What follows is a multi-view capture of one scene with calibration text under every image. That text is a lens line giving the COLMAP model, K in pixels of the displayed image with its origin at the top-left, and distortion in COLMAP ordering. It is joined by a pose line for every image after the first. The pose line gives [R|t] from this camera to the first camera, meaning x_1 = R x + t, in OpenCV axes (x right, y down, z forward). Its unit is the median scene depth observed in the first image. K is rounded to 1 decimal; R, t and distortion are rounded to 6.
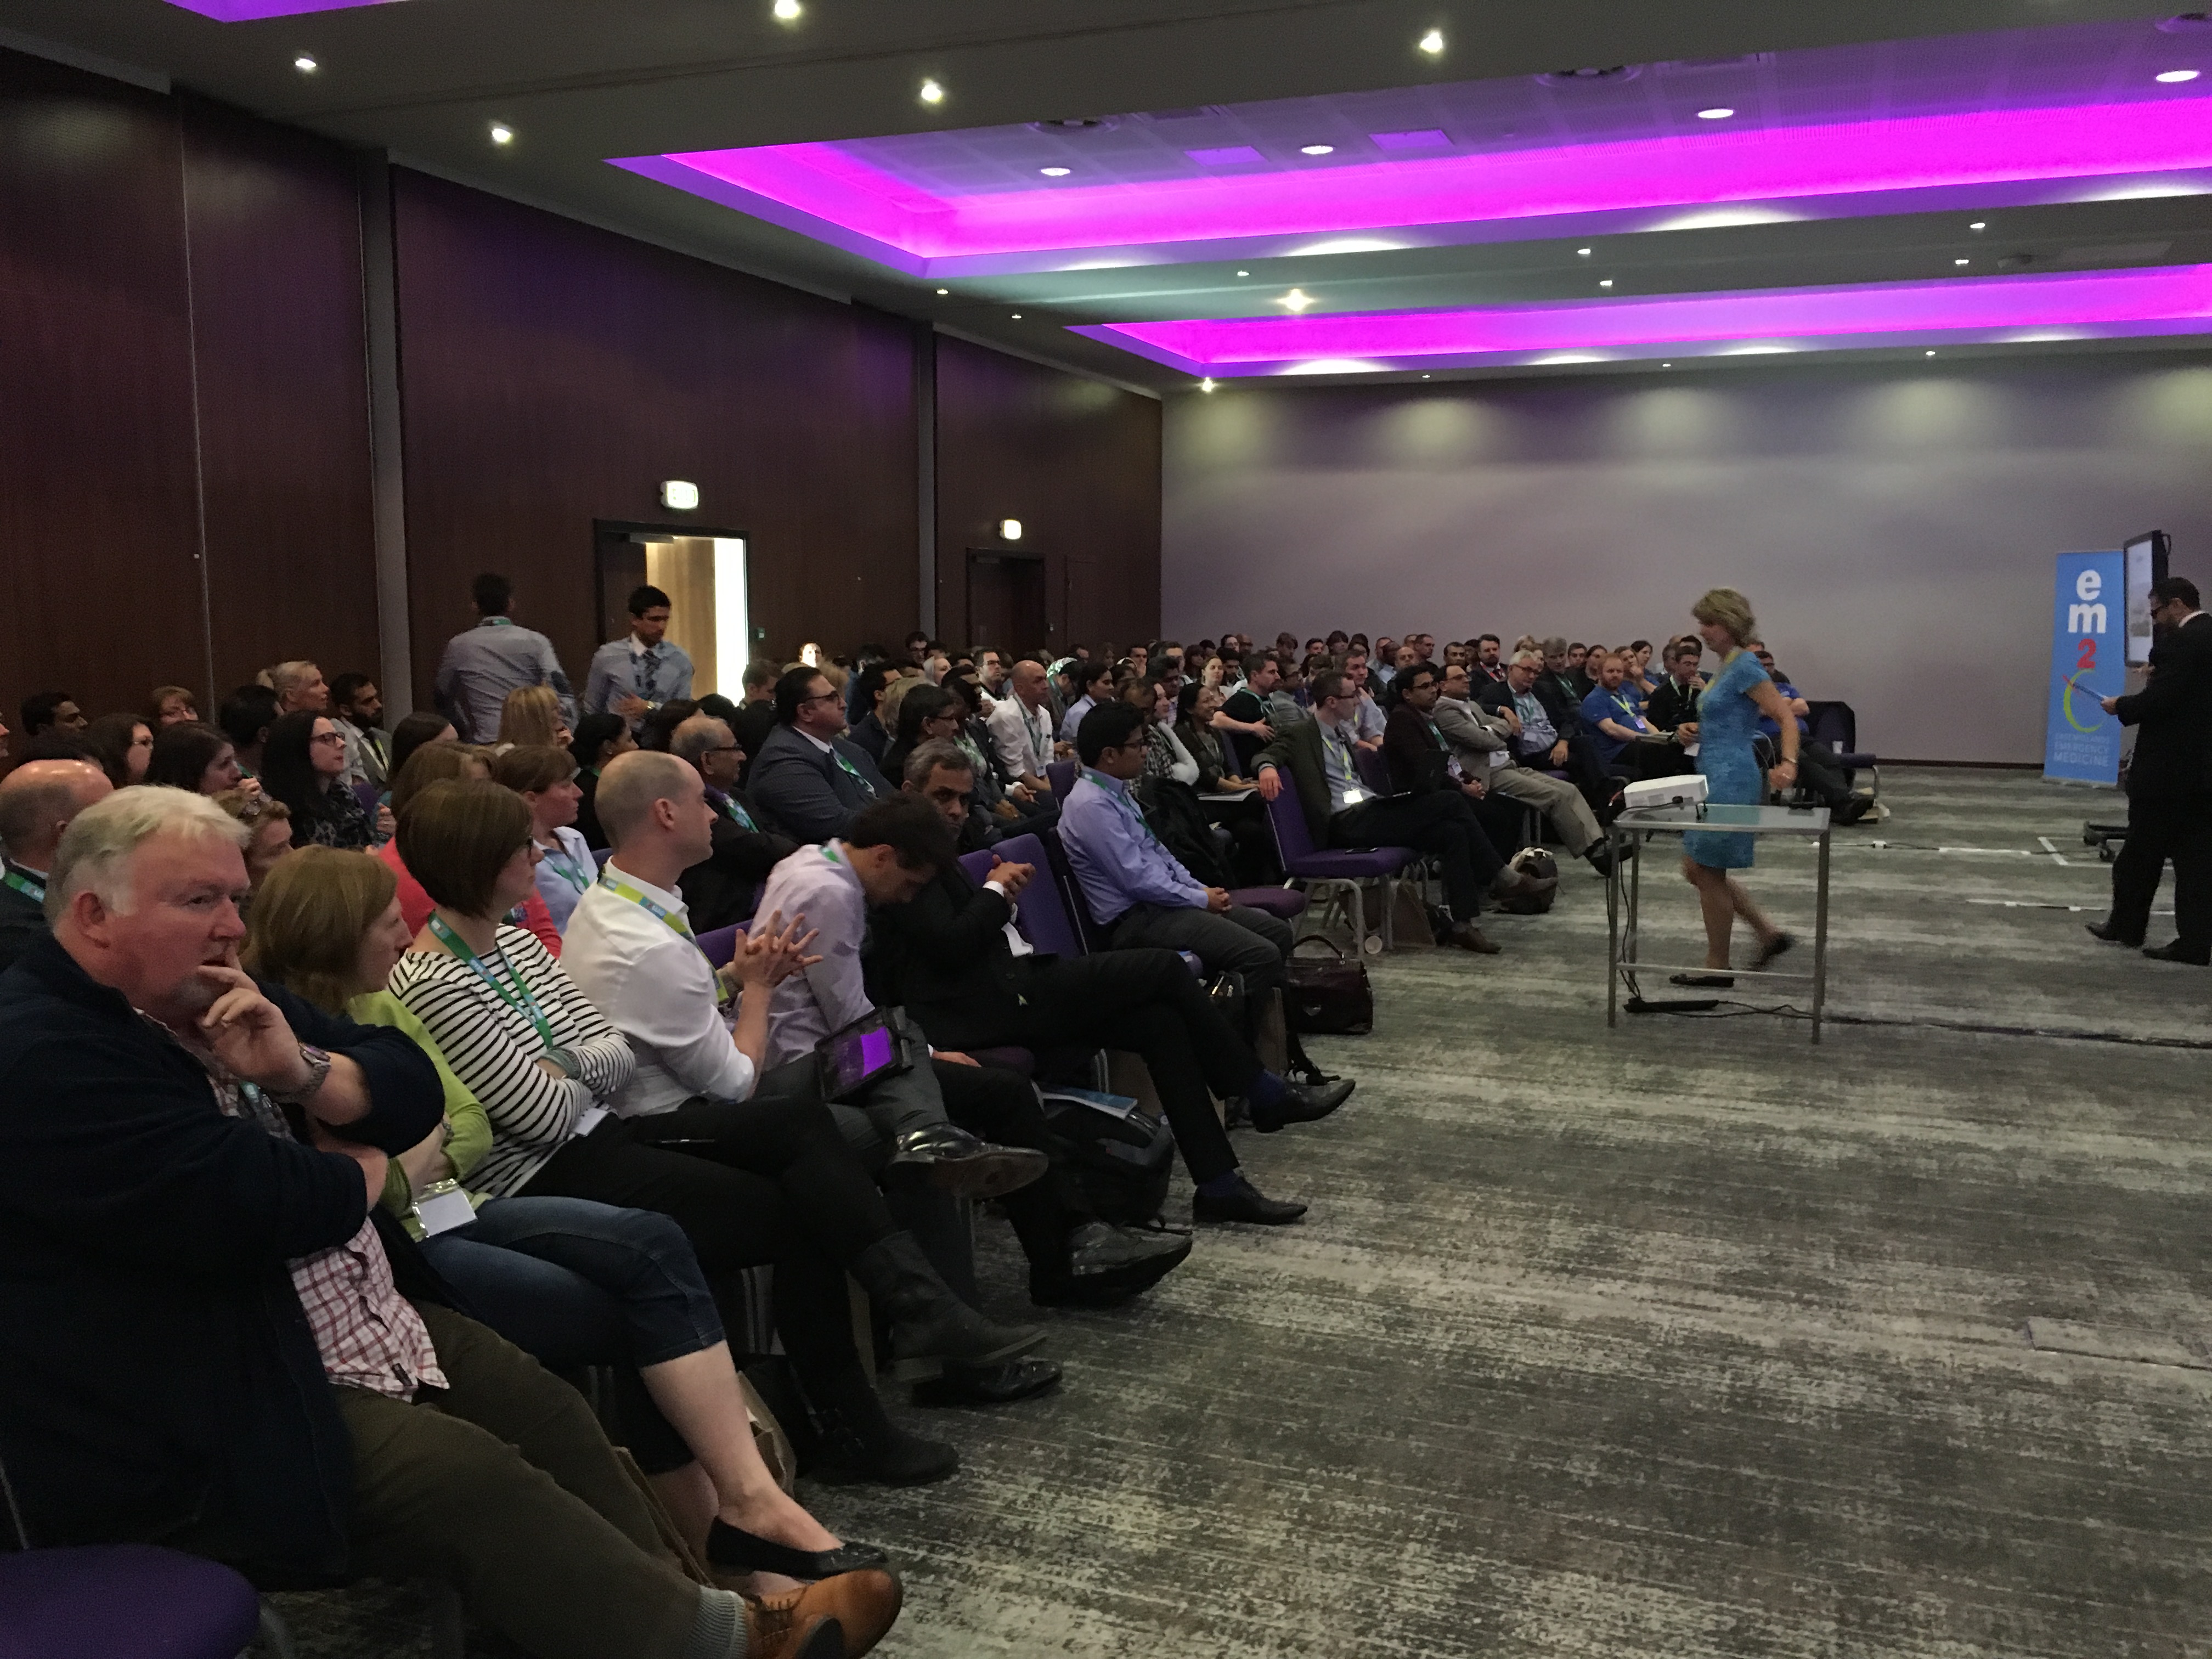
lens RADIAL K [[1927.5, 0, 1106.0], [0, 1927.5, 829.5], [0, 0, 1]] dist [-0.001607, -0.005425]
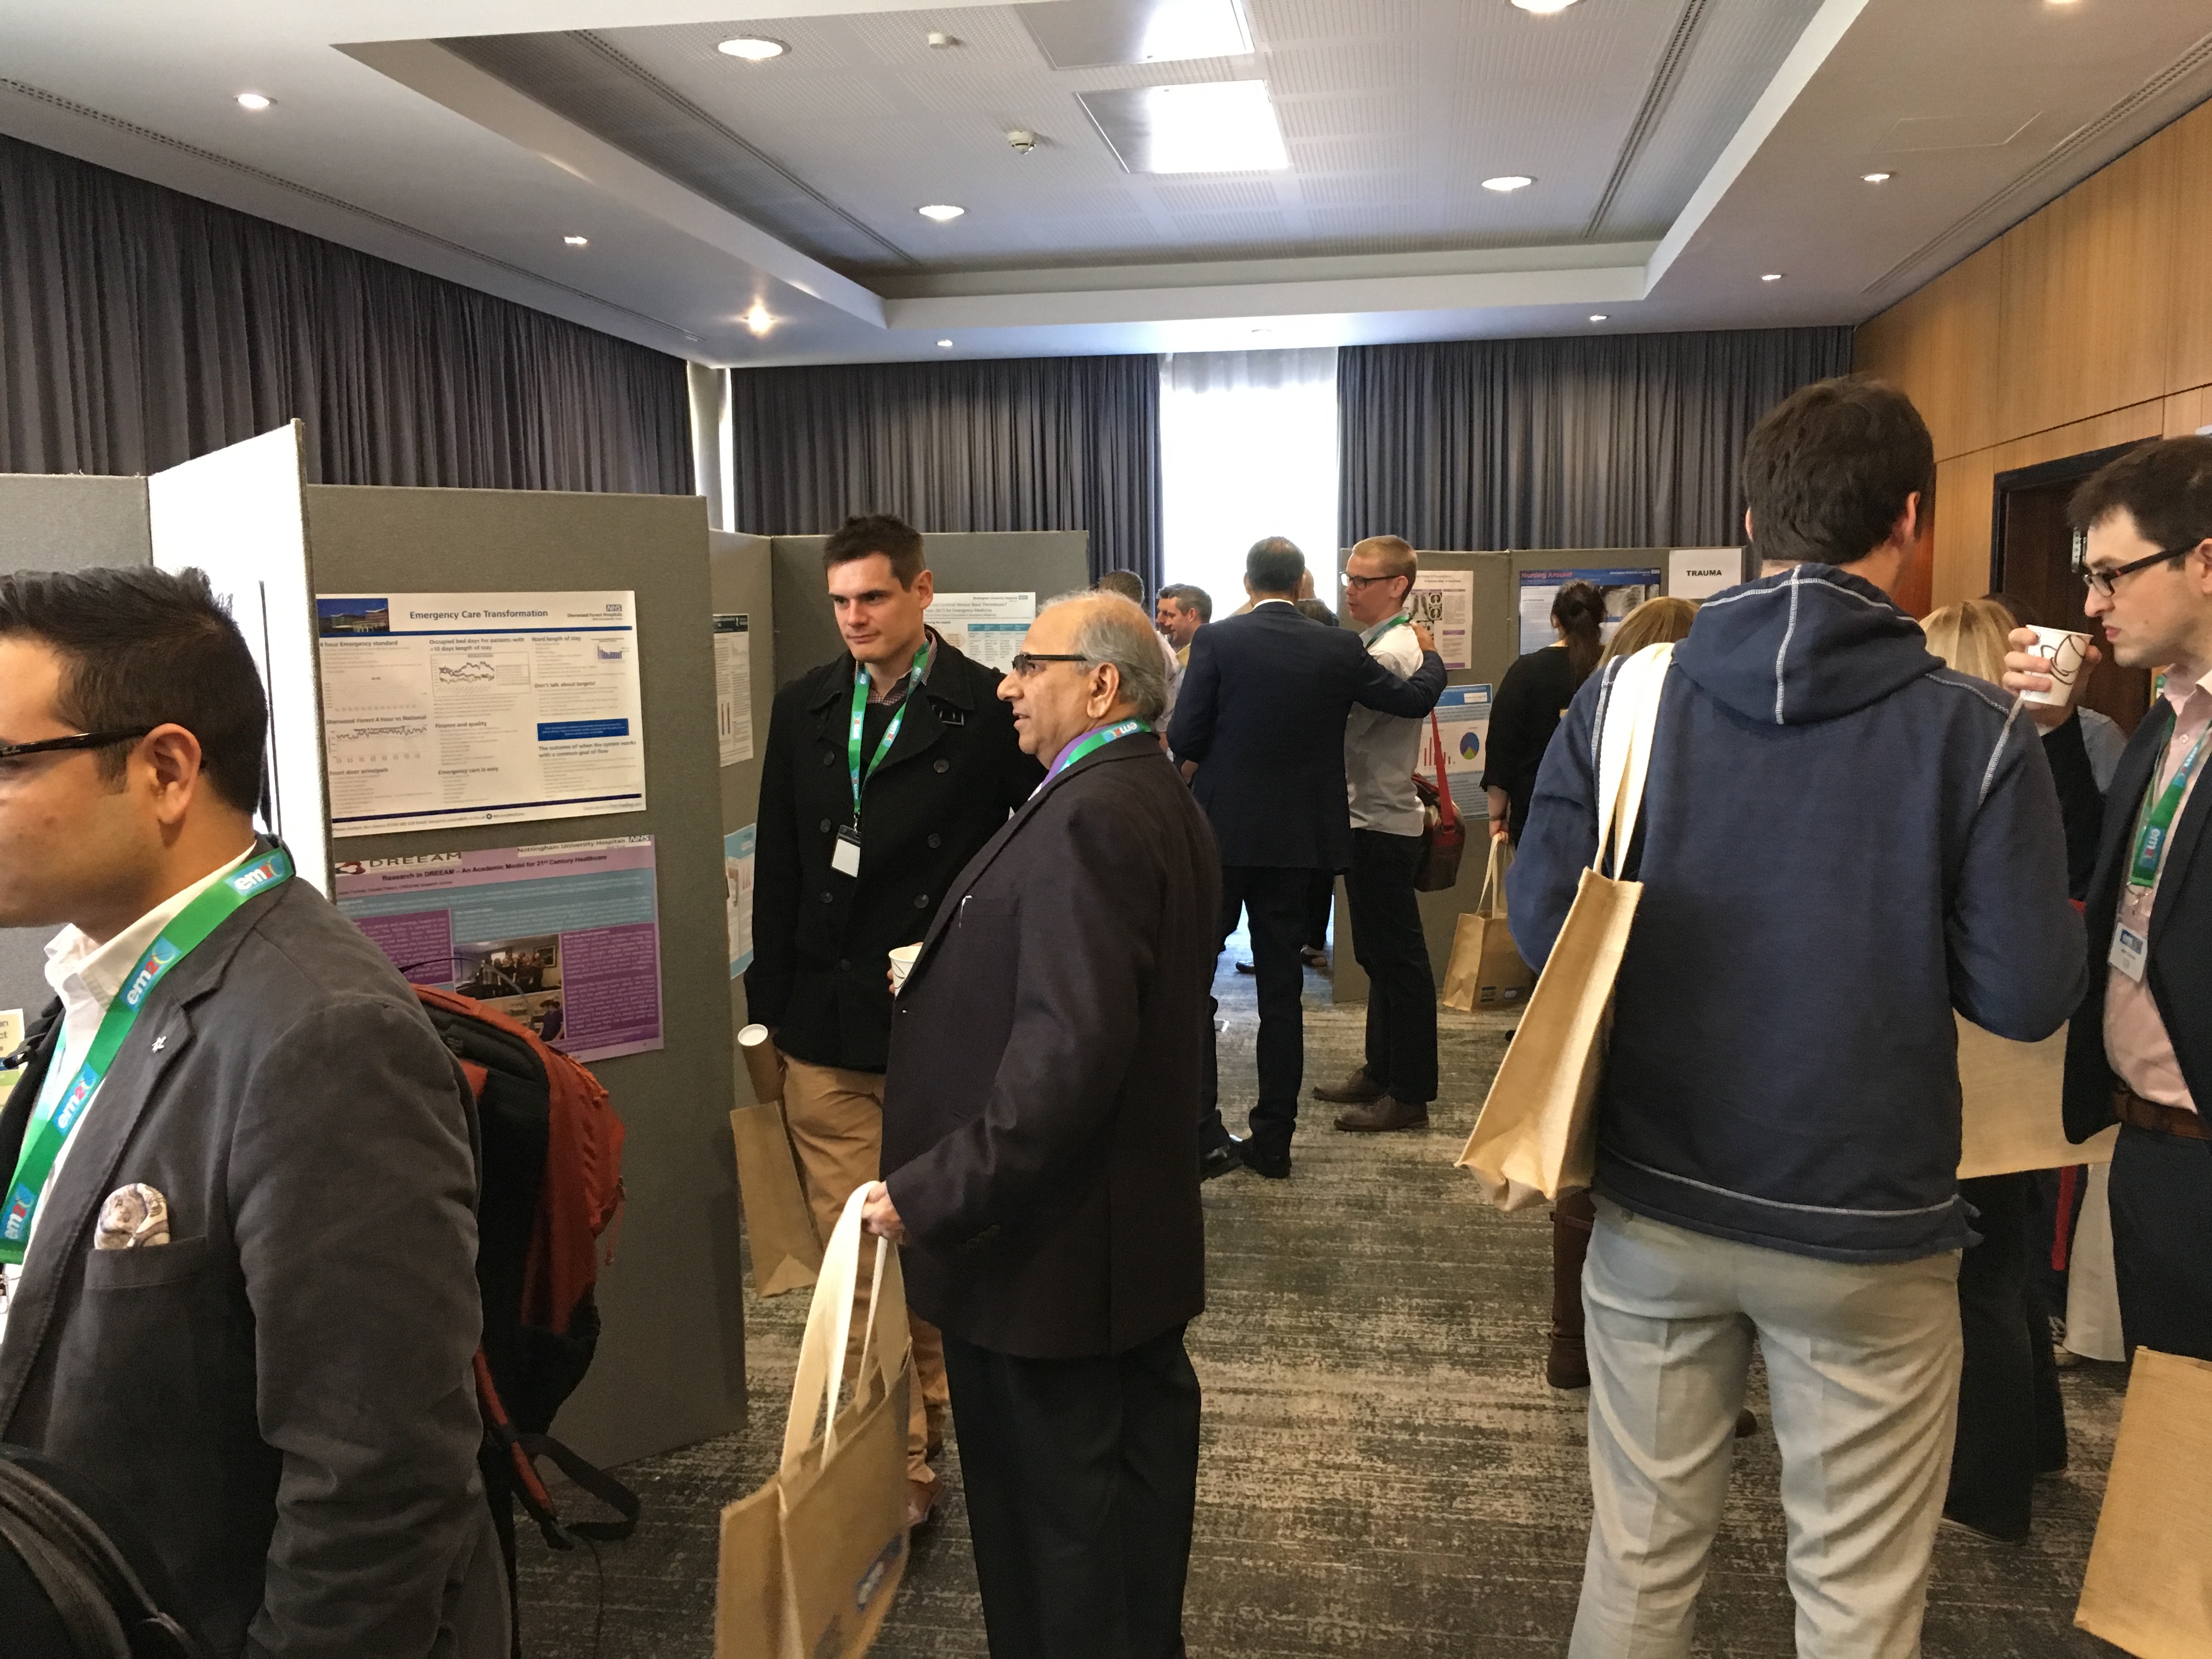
lens RADIAL K [[1927.5, 0, 1106.0], [0, 1927.5, 829.5], [0, 0, 1]] dist [-0.001607, -0.005425]
pose [[-0.980565, 0.041003, -0.191864, 0.703594], [-0.006932, 0.970066, 0.242744, -0.252590], [0.196074, 0.239356, -0.950928, 1.871621]]
